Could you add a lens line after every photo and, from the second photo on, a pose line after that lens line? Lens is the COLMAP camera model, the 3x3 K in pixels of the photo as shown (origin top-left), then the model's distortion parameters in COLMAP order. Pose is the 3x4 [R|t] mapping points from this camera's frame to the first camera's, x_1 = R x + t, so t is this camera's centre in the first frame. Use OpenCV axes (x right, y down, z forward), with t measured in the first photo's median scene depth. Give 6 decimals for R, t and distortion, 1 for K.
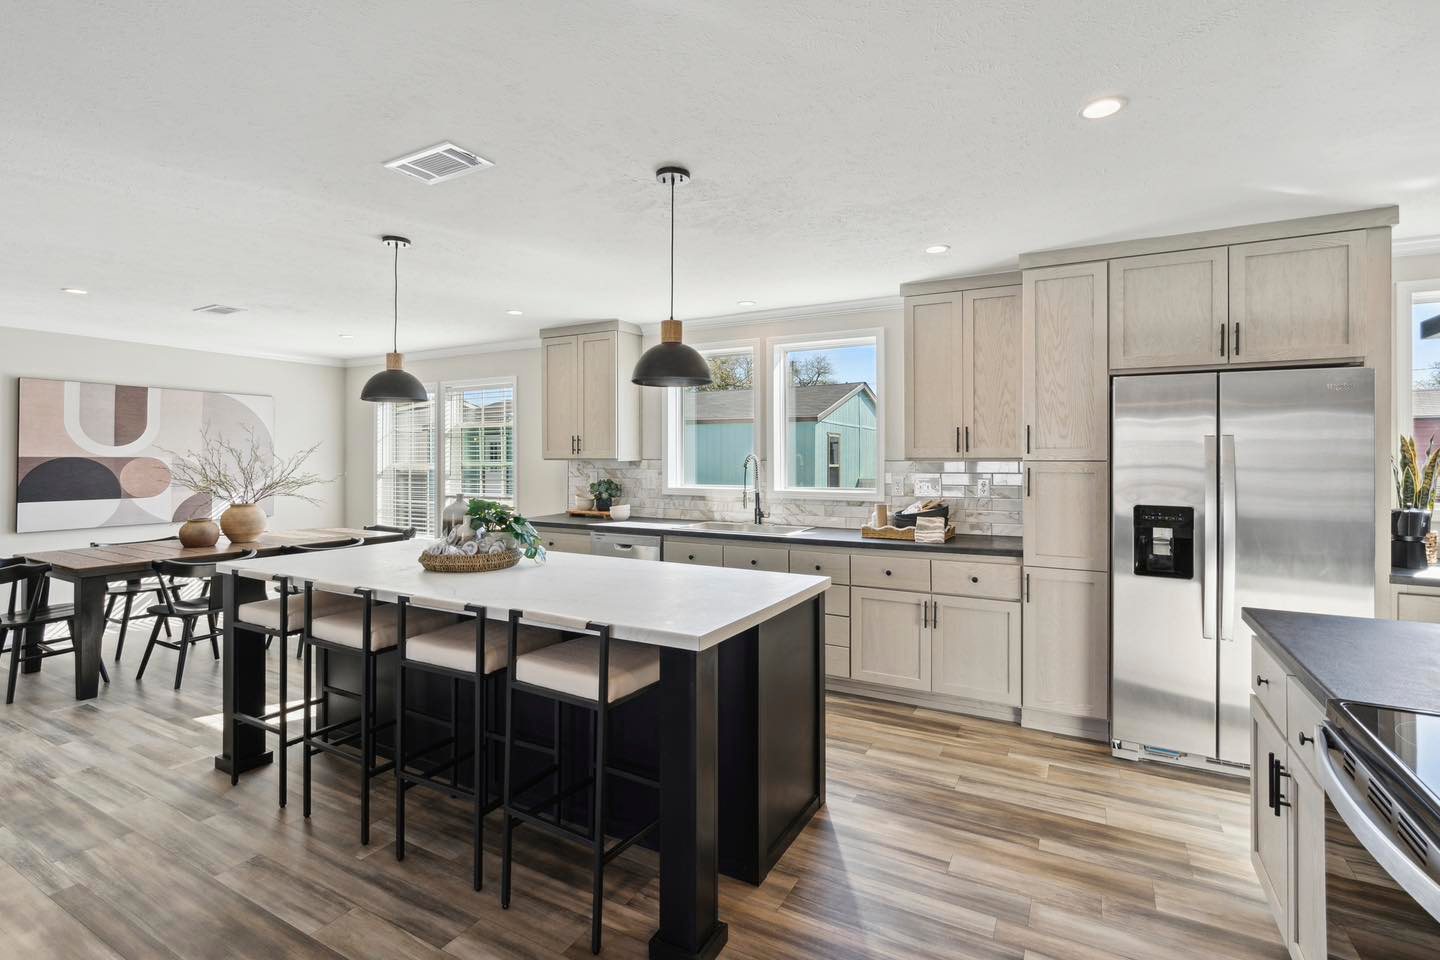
lens RADIAL K [[671.4, 0, 733.7], [0, 671.4, 446.2], [0, 0, 1]] dist [0.000463, -0.002117]
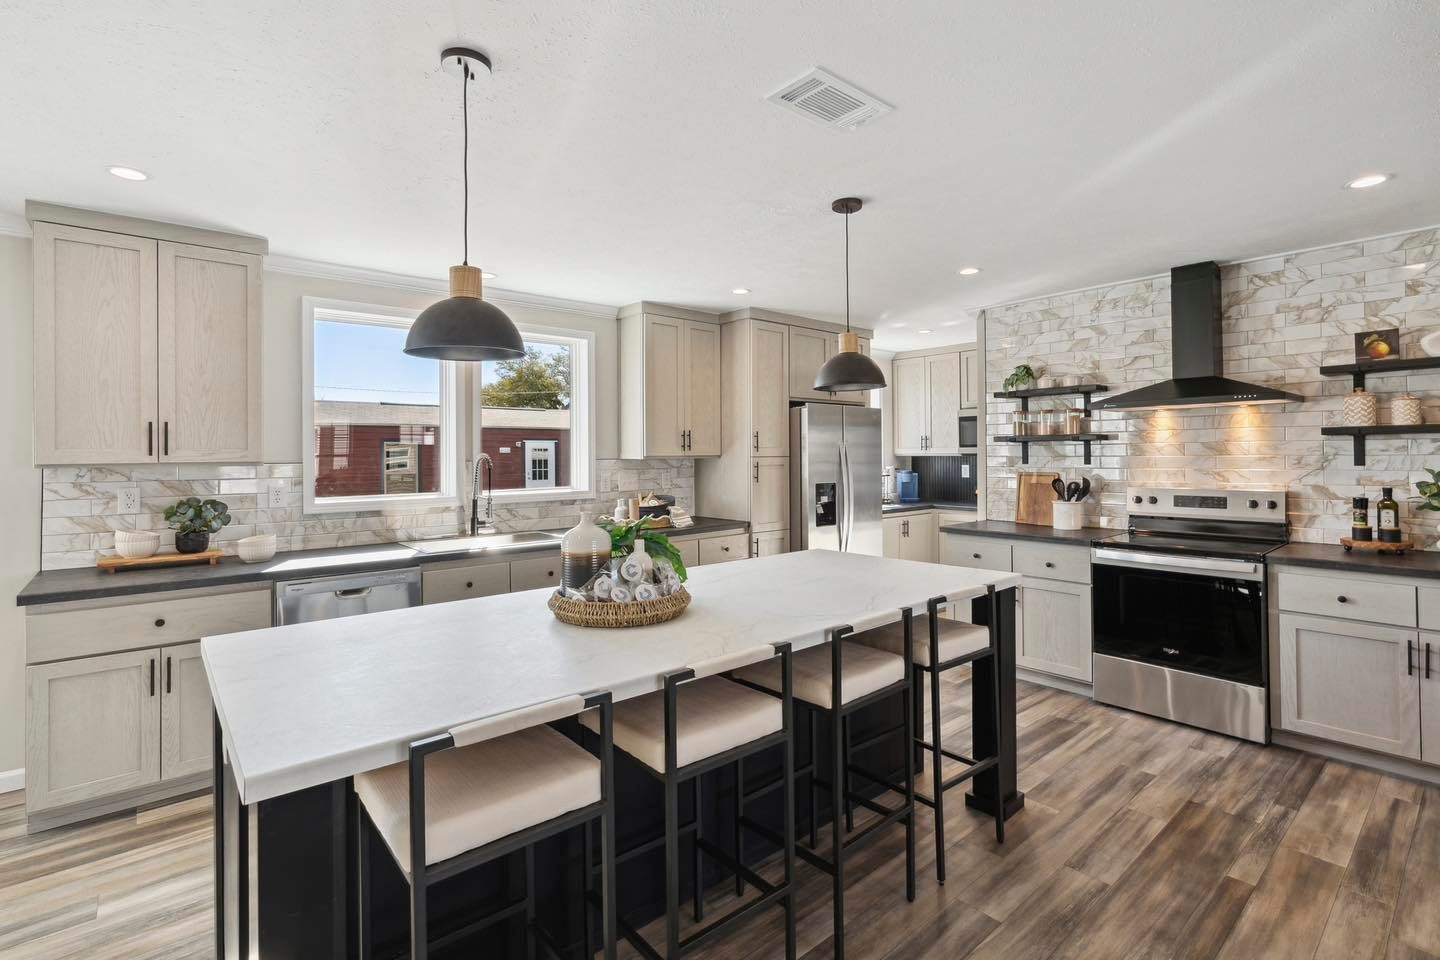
lens RADIAL K [[671.4, 0, 739.4], [0, 671.4, 458.5], [0, 0, 1]] dist [0.000463, -0.002117]
pose [[0.350308, -0.008989, 0.936591, -0.782278], [-0.003509, 0.999934, 0.010909, 0.008931], [-0.936628, -0.007108, 0.350254, 0.476185]]
